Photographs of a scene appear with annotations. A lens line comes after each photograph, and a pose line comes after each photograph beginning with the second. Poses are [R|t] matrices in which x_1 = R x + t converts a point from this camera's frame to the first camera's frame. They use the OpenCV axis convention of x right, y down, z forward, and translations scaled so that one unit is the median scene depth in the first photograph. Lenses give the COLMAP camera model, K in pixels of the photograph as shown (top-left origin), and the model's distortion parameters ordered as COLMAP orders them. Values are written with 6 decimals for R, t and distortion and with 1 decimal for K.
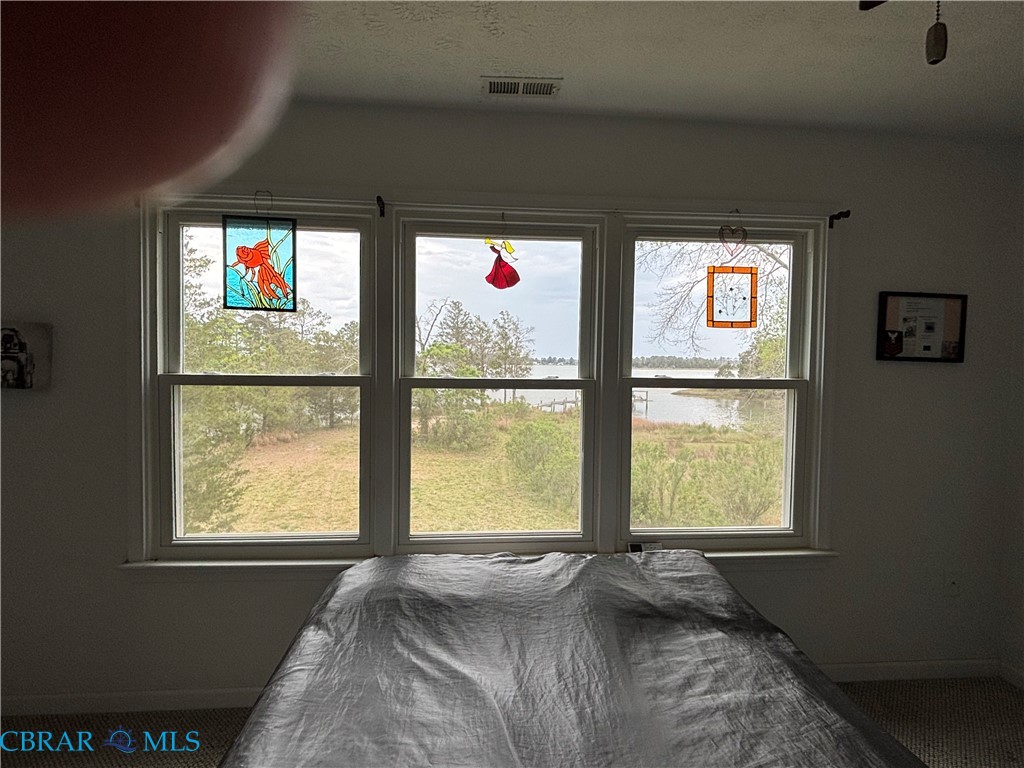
lens RADIAL K [[540.0, 0, 512.2], [0, 540.0, 383.6], [0, 0, 1]] dist [0.006319, 0.000338]
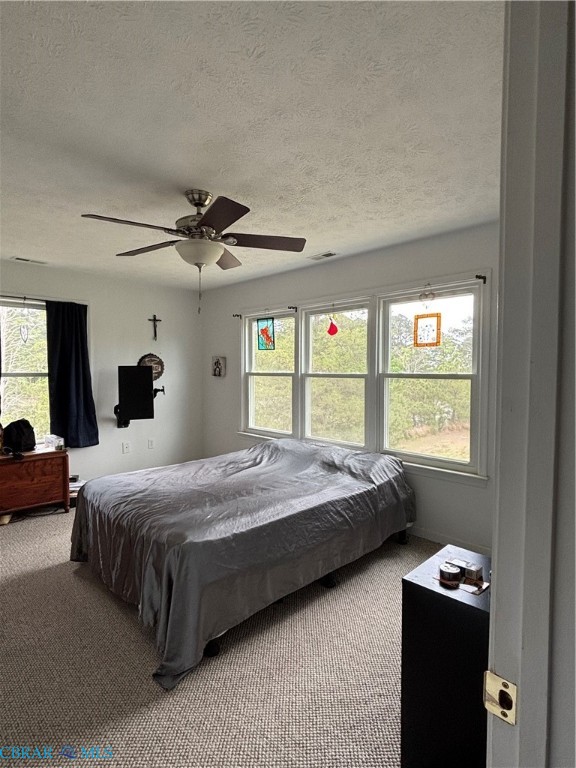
lens RADIAL K [[405.0, 0, 287.9], [0, 405.0, 384.2], [0, 0, 1]] dist [0.006319, 0.000338]
pose [[0.629752, 0.020251, -0.776532, 1.199355], [-0.030704, 0.999528, 0.001166, 0.038790], [0.776189, 0.023109, 0.630077, -0.248220]]
